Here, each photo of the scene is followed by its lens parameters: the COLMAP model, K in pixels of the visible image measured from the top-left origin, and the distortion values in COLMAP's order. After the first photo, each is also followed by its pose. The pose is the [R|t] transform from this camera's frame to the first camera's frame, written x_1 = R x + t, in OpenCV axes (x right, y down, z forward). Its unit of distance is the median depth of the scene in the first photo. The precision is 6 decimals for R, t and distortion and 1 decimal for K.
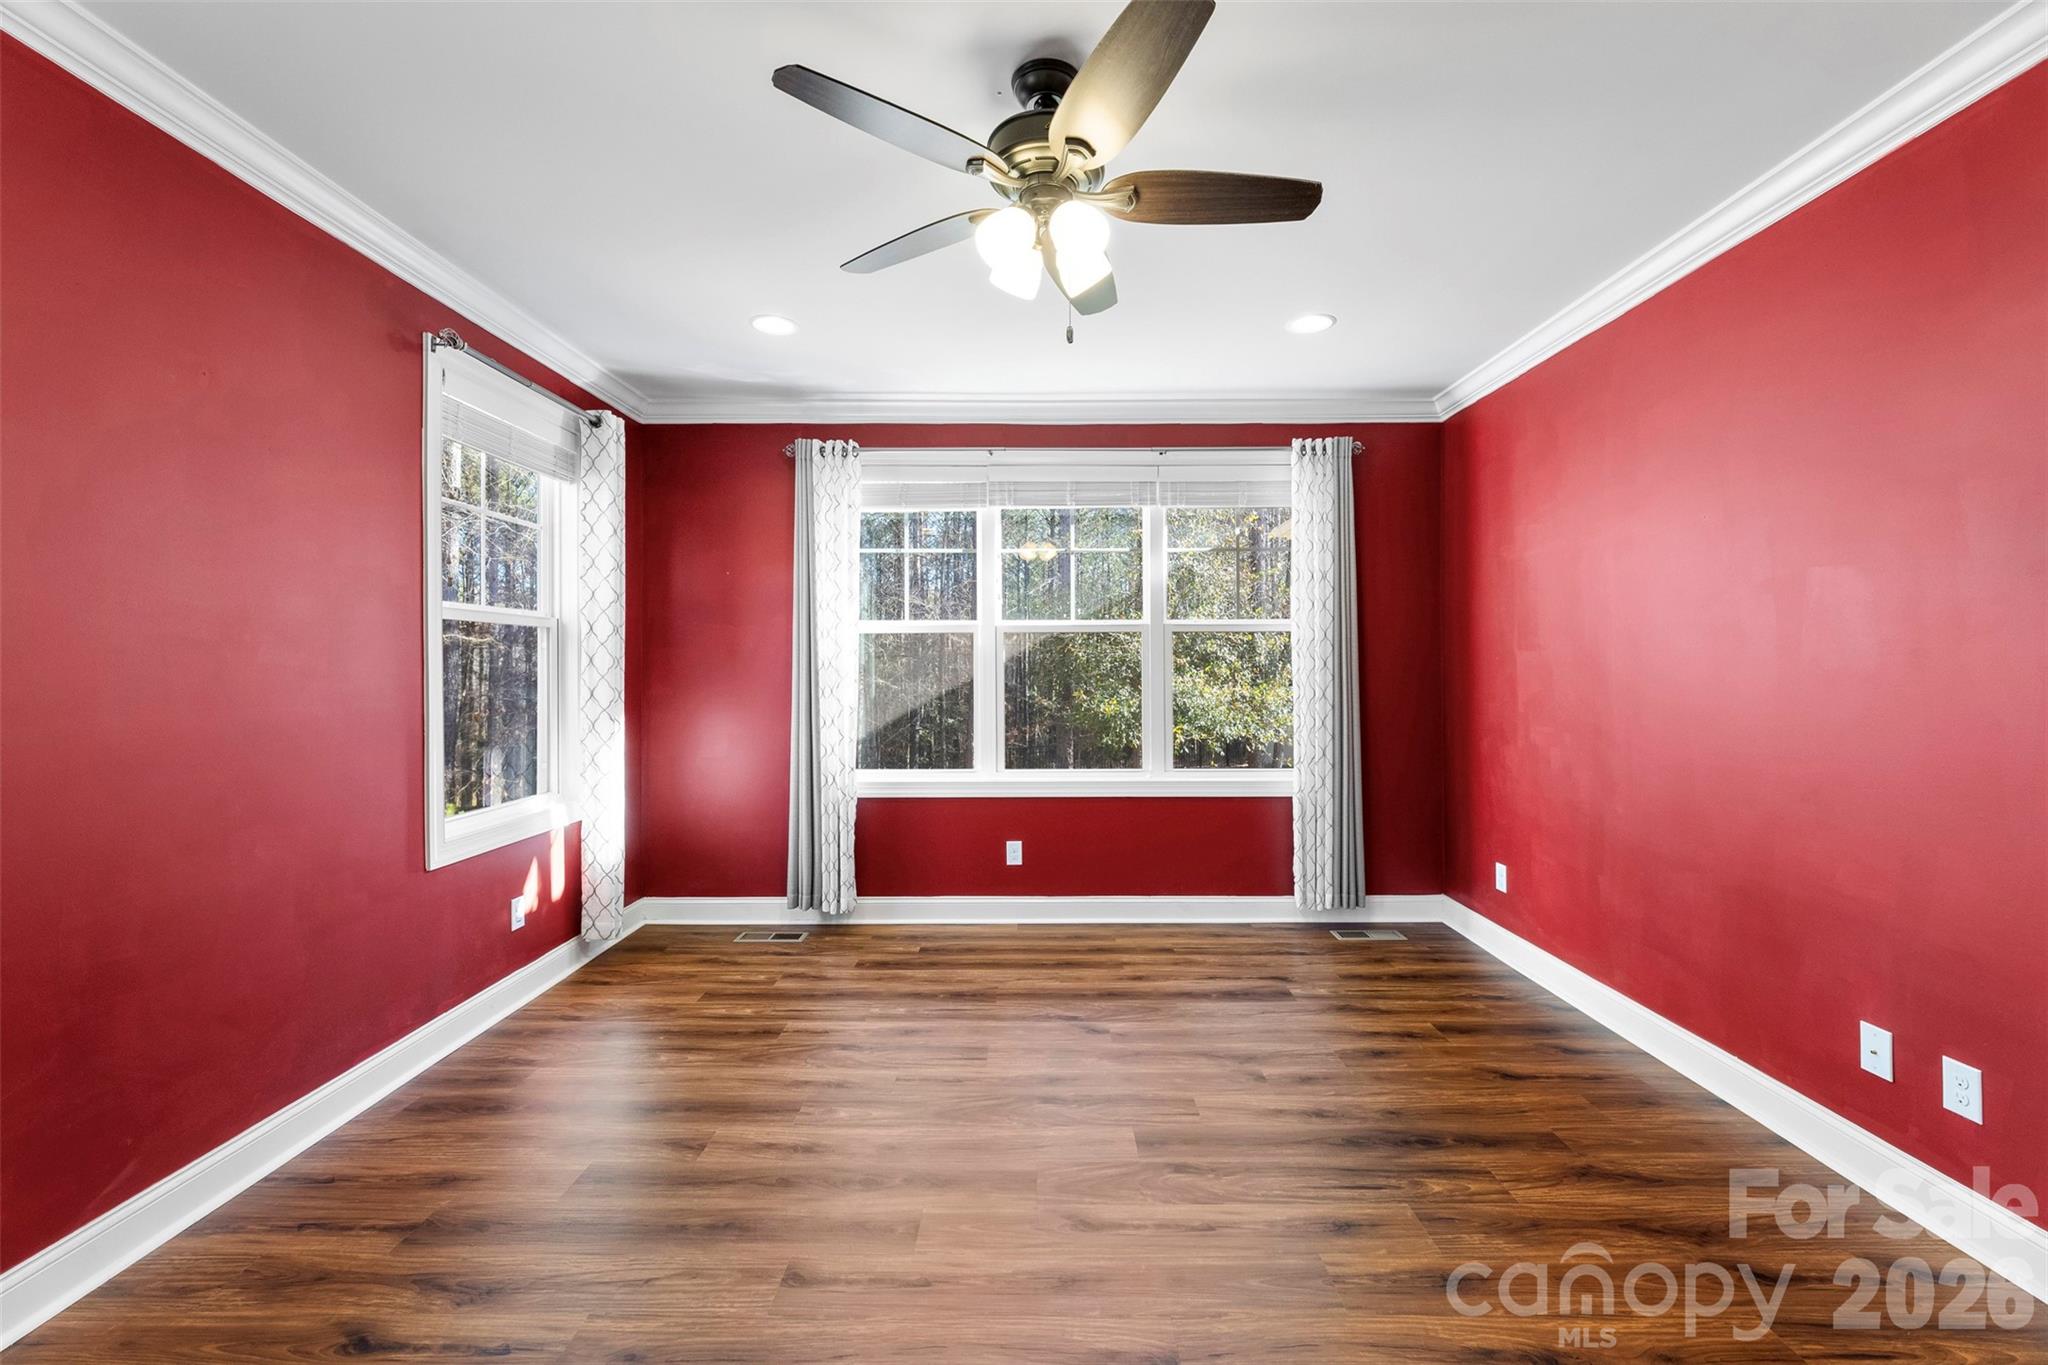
lens RADIAL K [[823.0, 0, 1023.4], [0, 823.0, 659.8], [0, 0, 1]] dist [0.000323, -0.000278]
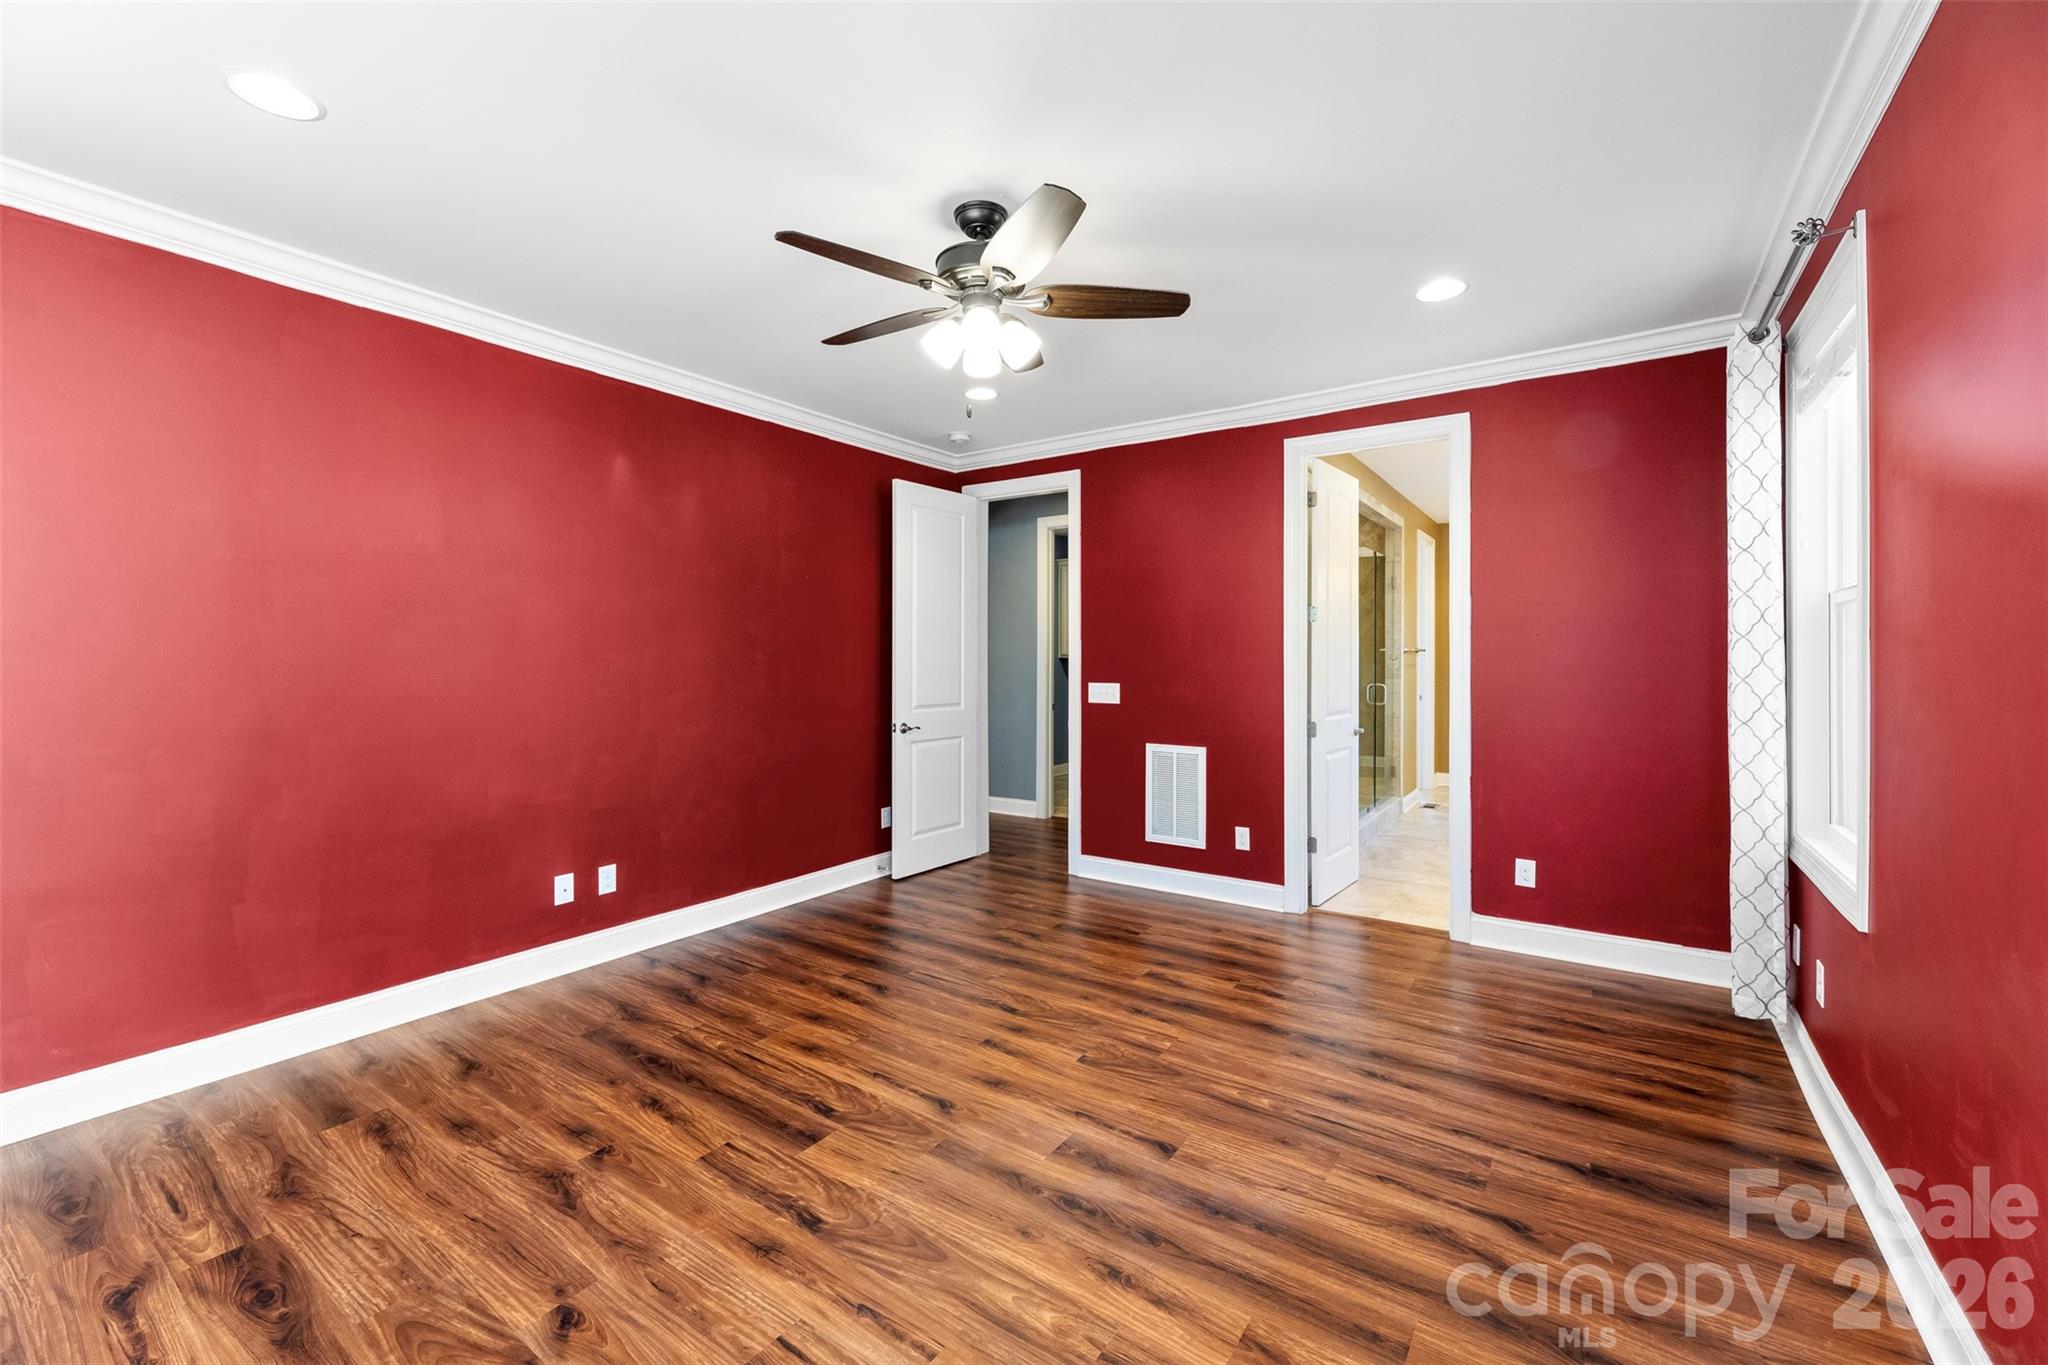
lens RADIAL K [[823.0, 0, 1023.4], [0, 823.0, 659.8], [0, 0, 1]] dist [0.000323, -0.000278]
pose [[-0.823598, 0.002708, 0.567167, -0.363210], [-0.000569, 0.999984, -0.005601, 0.006508], [-0.567173, -0.004936, -0.823584, 0.967515]]
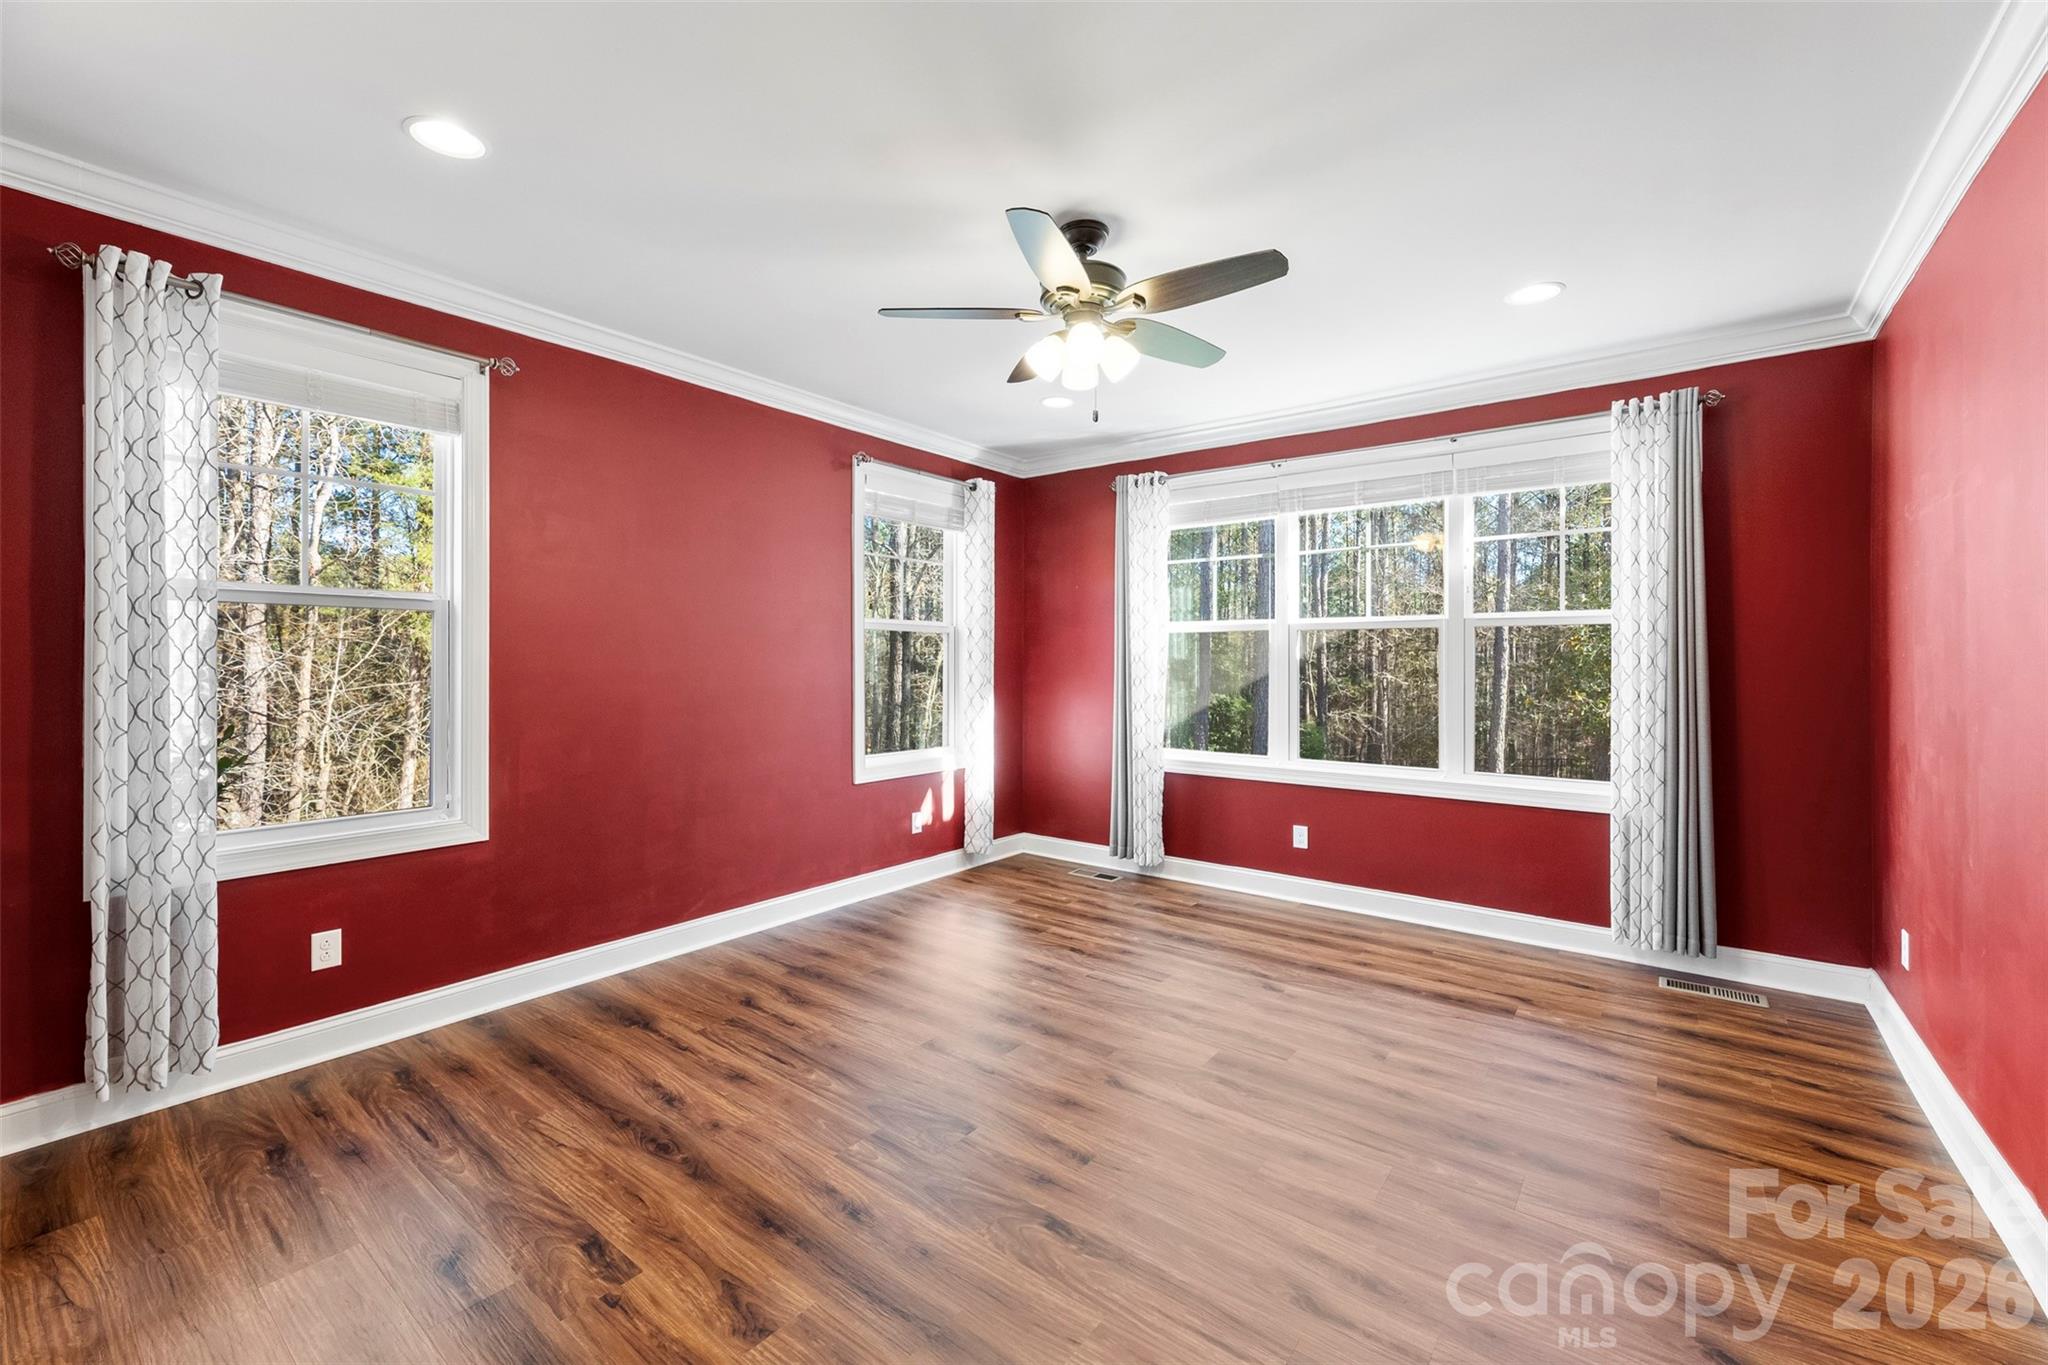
lens RADIAL K [[823.0, 0, 1023.4], [0, 823.0, 659.8], [0, 0, 1]] dist [0.000323, -0.000278]
pose [[0.797329, 0.004699, -0.603526, 0.370151], [0.000034, 0.999969, 0.007830, -0.003386], [0.603544, -0.006264, 0.797305, -0.070601]]
